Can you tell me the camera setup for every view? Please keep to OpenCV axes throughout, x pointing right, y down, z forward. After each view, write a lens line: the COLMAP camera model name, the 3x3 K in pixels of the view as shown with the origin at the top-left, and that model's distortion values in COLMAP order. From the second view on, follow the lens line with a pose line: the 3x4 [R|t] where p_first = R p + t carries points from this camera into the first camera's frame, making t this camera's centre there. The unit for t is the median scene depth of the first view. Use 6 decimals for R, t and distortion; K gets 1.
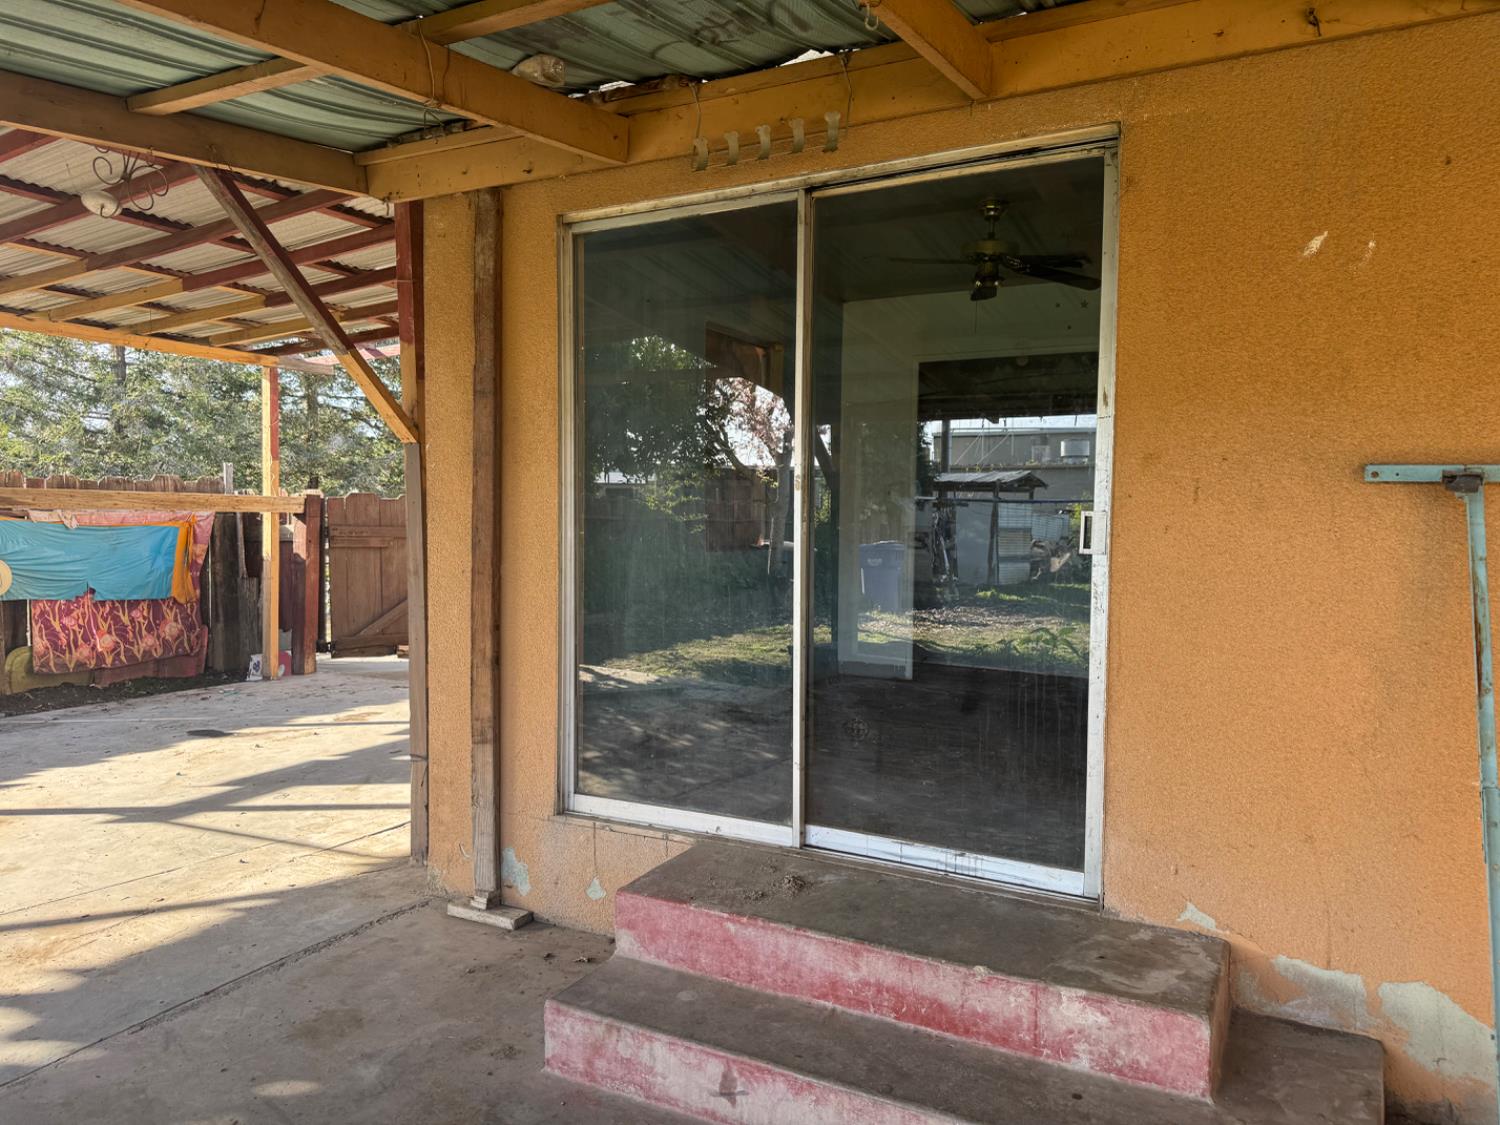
lens RADIAL K [[1061.6, 0, 750.2], [0, 1061.6, 560.8], [0, 0, 1]] dist [0.047714, -0.077223]
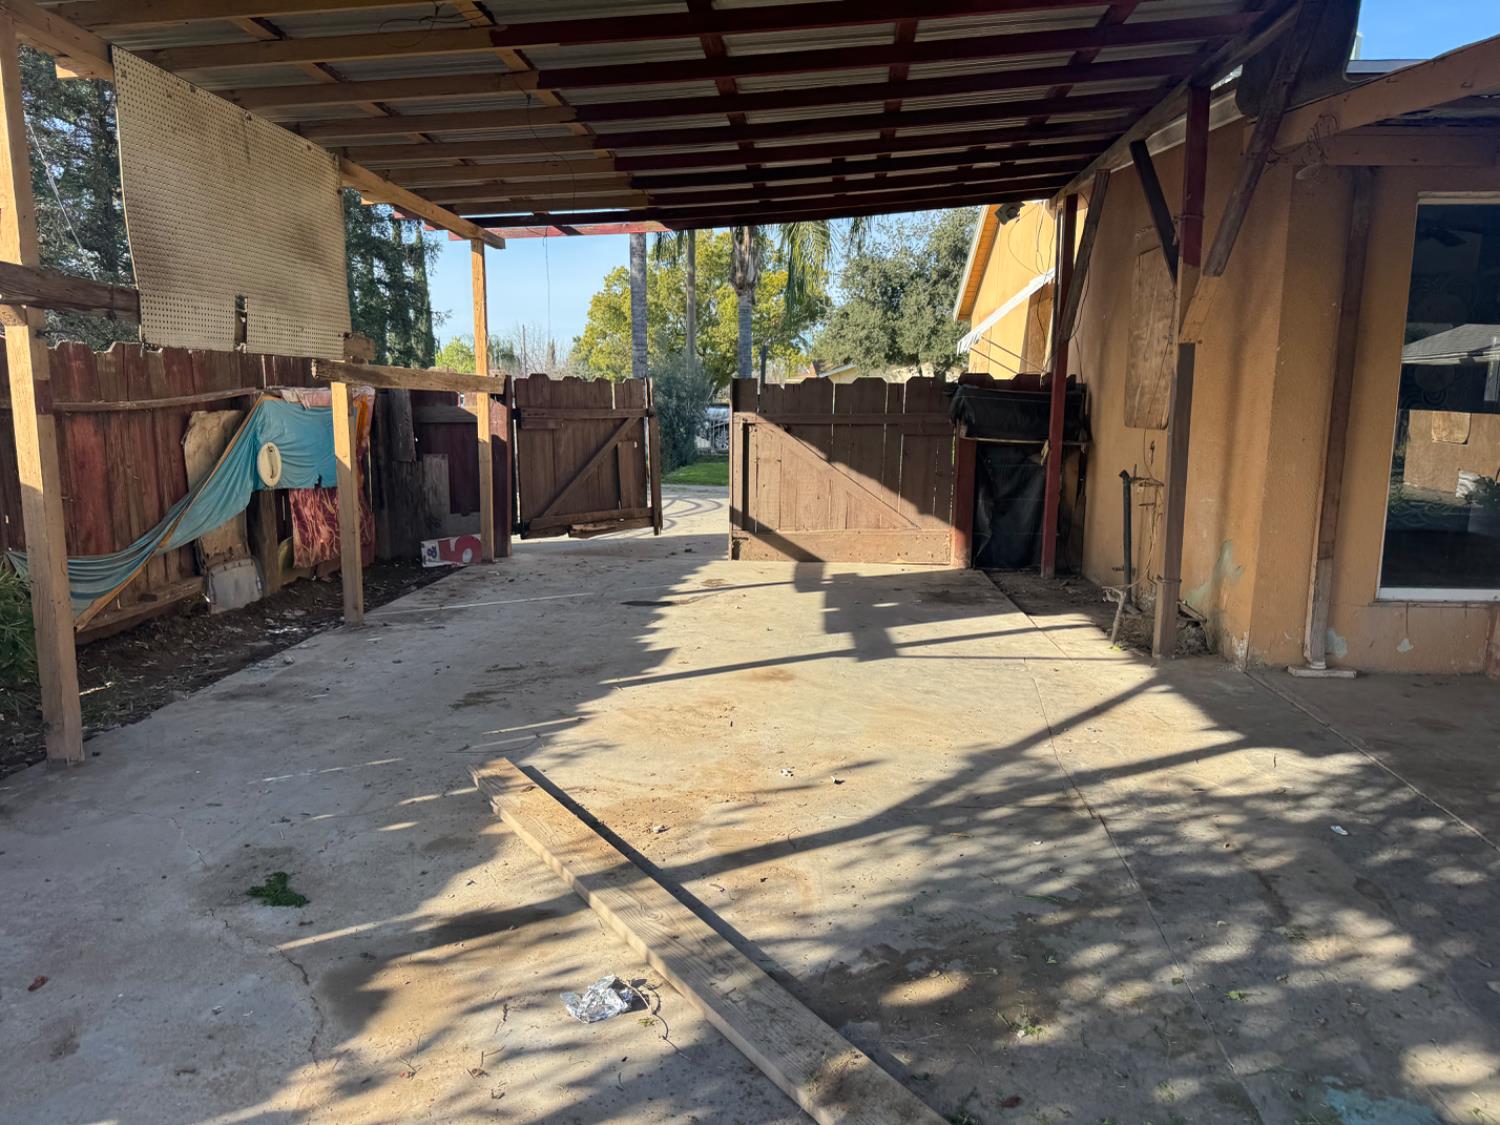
lens RADIAL K [[1061.6, 0, 749.4], [0, 1061.6, 564.9], [0, 0, 1]] dist [0.047714, -0.077223]
pose [[0.911511, -0.059984, 0.406878, -0.620483], [0.012116, 0.992794, 0.119219, -0.002396], [-0.411097, -0.103740, 0.905669, -0.002666]]
